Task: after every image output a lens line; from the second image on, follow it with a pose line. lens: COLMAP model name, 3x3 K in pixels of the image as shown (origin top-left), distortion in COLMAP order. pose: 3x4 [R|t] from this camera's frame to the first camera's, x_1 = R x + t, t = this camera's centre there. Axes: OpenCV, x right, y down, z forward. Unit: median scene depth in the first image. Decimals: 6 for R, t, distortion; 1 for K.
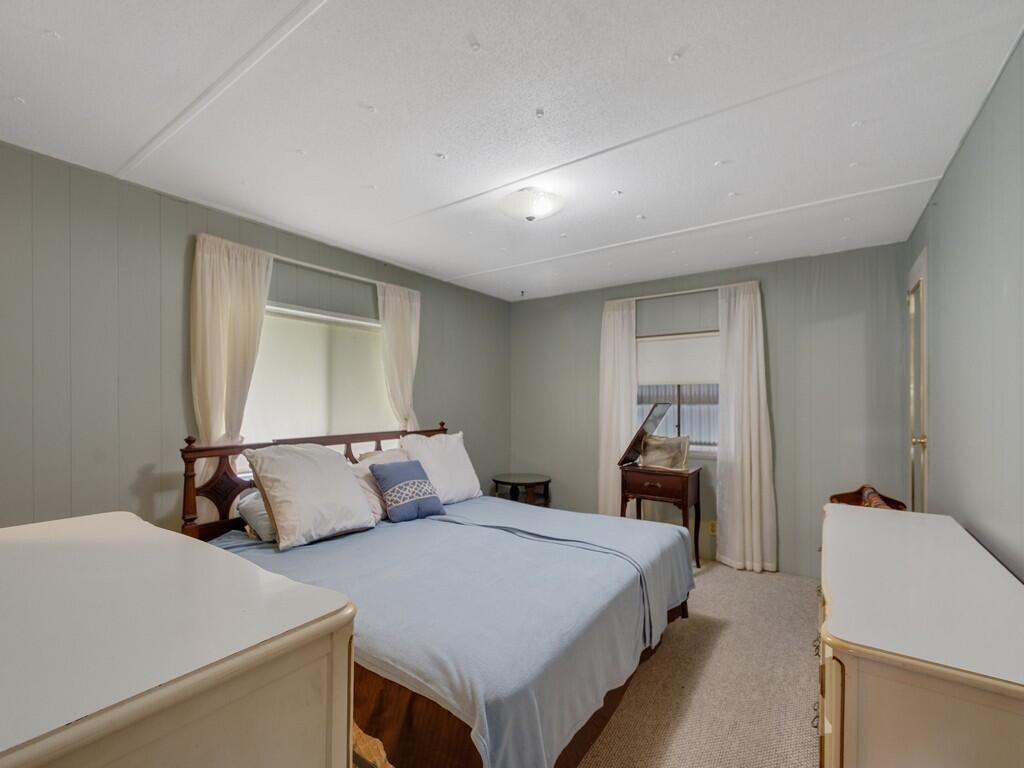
lens RADIAL K [[450.7, 0, 496.3], [0, 450.7, 408.5], [0, 0, 1]] dist [-0.000400, -0.000132]
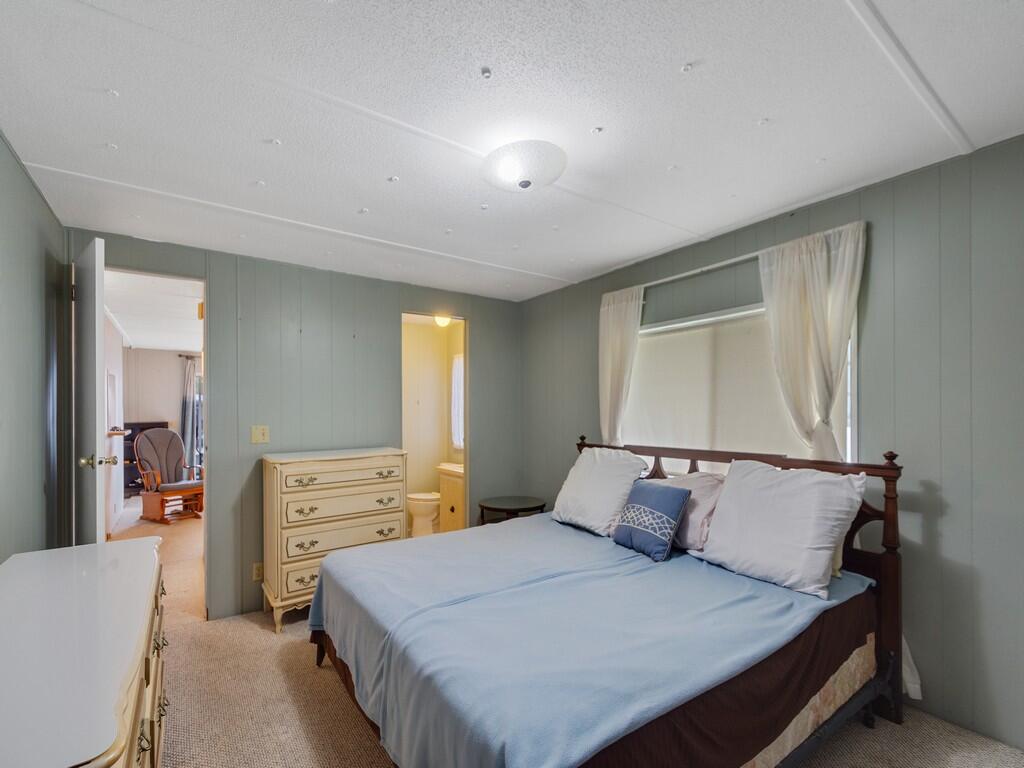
lens RADIAL K [[450.7, 0, 496.3], [0, 450.7, 408.5], [0, 0, 1]] dist [-0.000400, -0.000132]
pose [[-0.342774, -0.007998, -0.939384, 0.590244], [-0.013060, 0.999908, -0.003748, -0.014051], [0.939327, 0.010984, -0.342847, 0.865722]]
